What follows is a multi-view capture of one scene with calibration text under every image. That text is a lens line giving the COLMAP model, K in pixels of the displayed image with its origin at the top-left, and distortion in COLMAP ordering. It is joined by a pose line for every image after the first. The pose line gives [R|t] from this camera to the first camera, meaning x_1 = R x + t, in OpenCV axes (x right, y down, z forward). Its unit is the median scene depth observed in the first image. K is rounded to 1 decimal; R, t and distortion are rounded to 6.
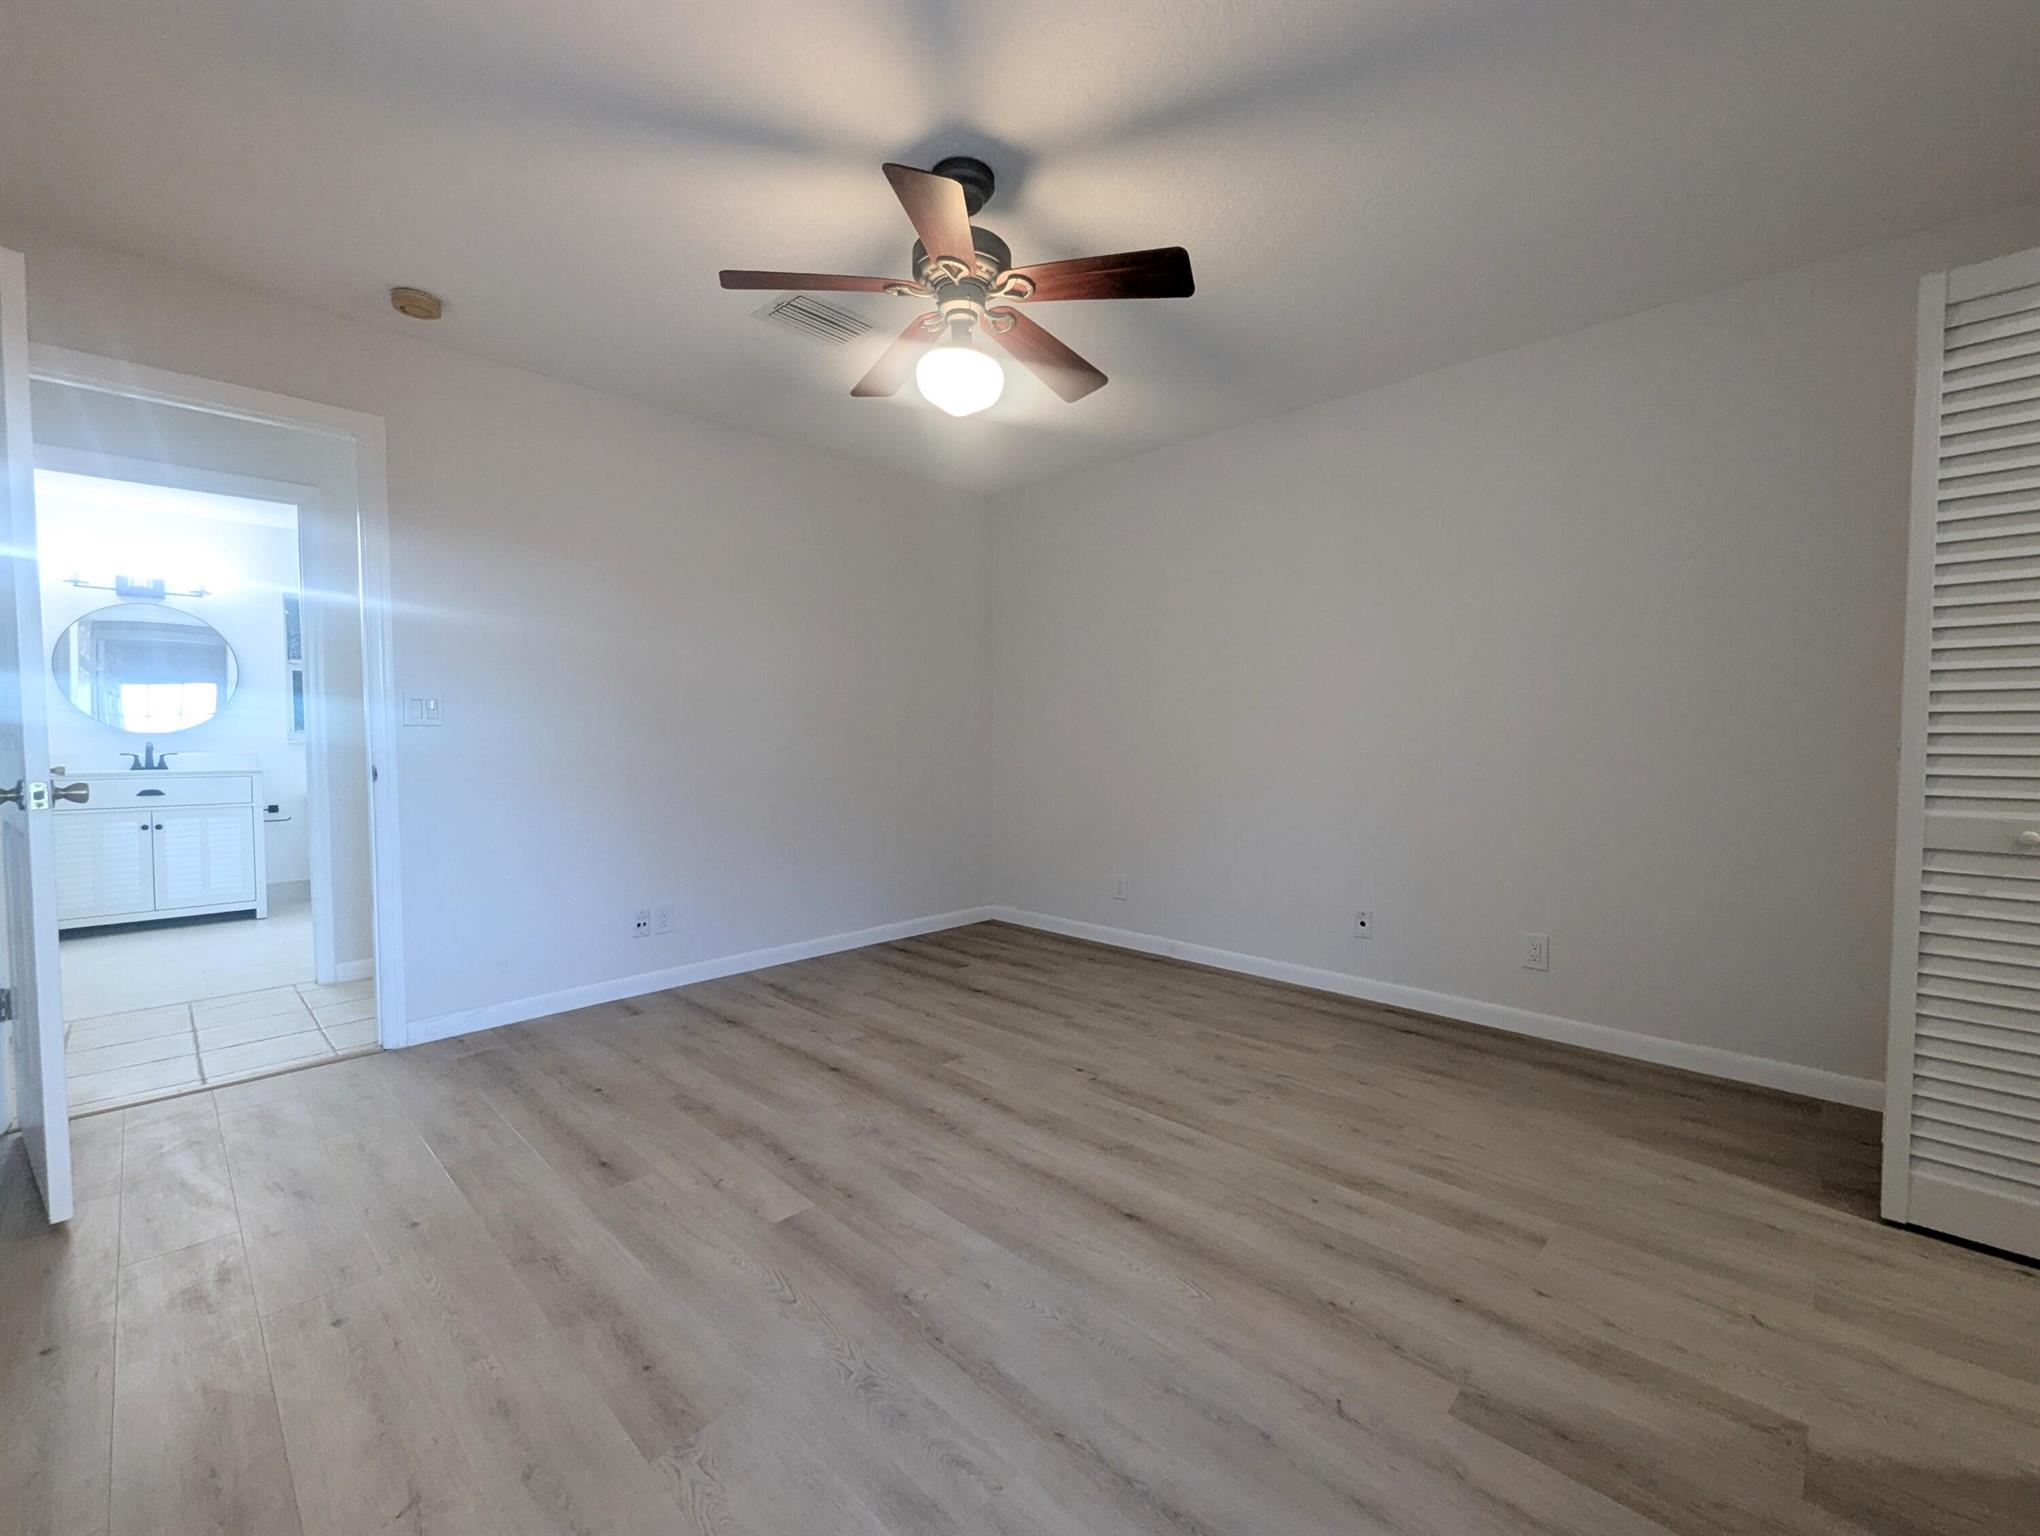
lens RADIAL K [[845.5, 0, 1020.0], [0, 845.5, 768.0], [0, 0, 1]] dist [0.000114, -0.000006]
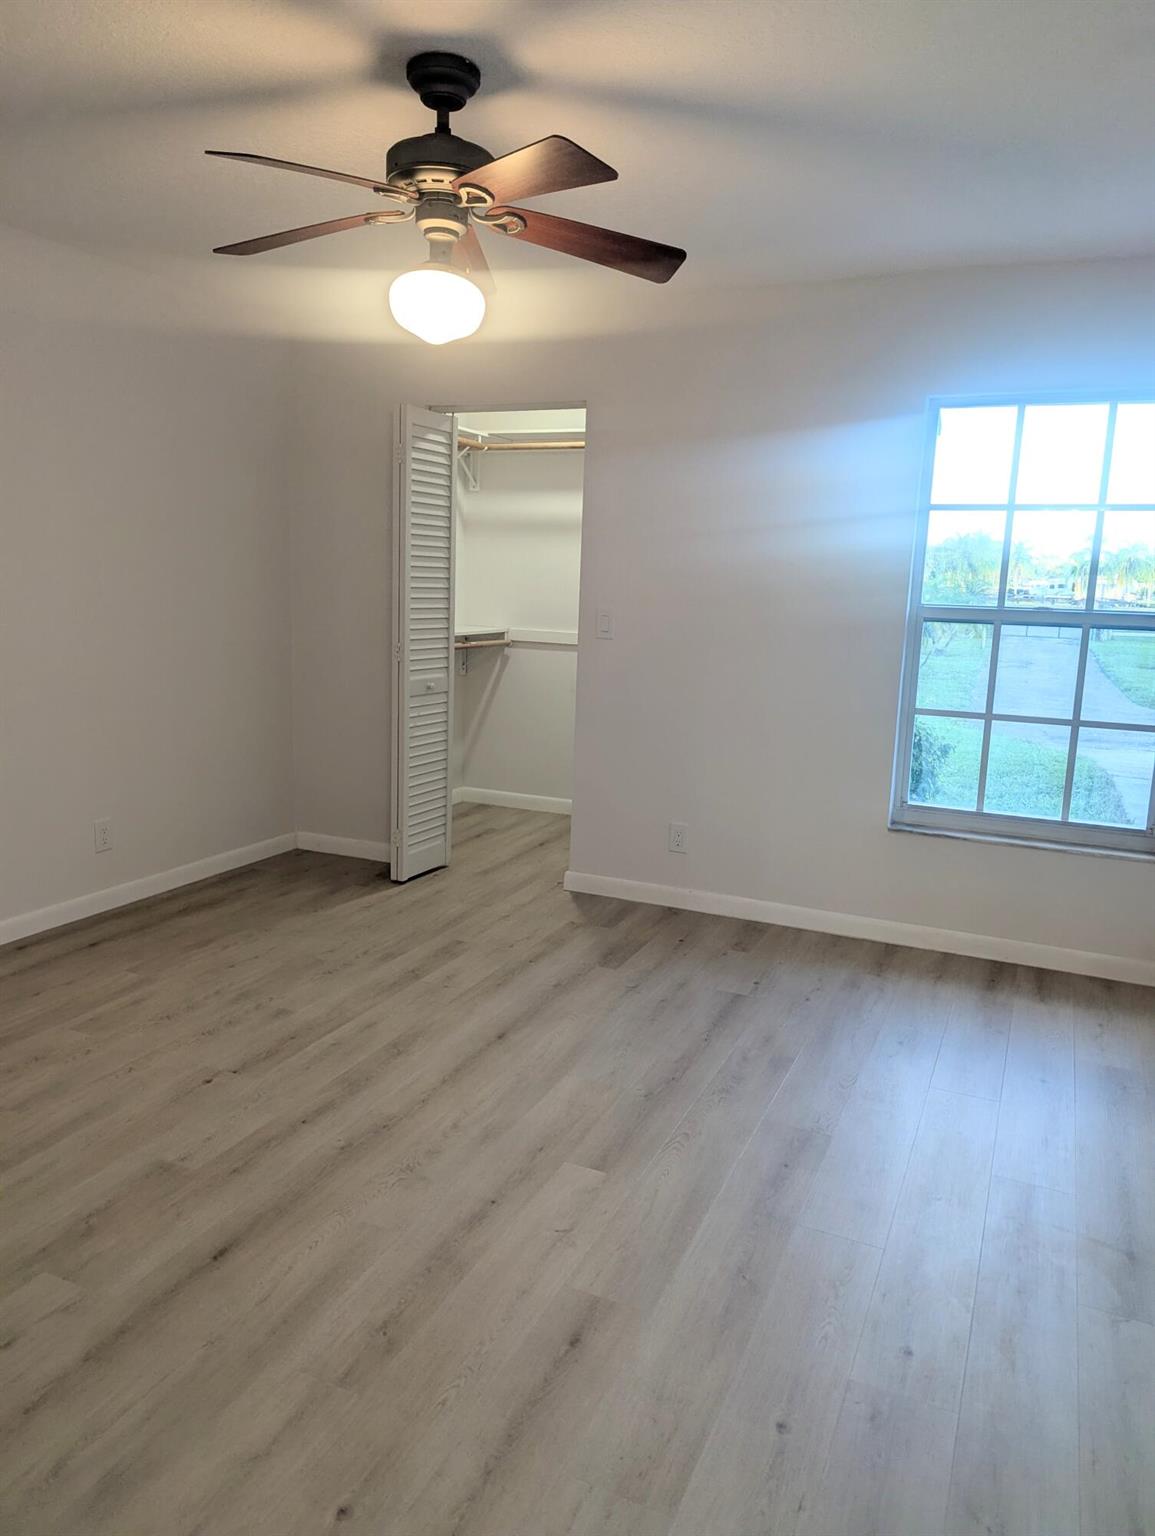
lens RADIAL K [[1064.3, 0, 577.5], [0, 1064.3, 768.0], [0, 0, 1]] dist [0.001178, -0.000525]
pose [[-0.338559, -0.177159, 0.924117, -1.095936], [0.003646, 0.981861, 0.189565, -0.163894], [-0.940938, 0.067548, -0.331772, 1.111825]]
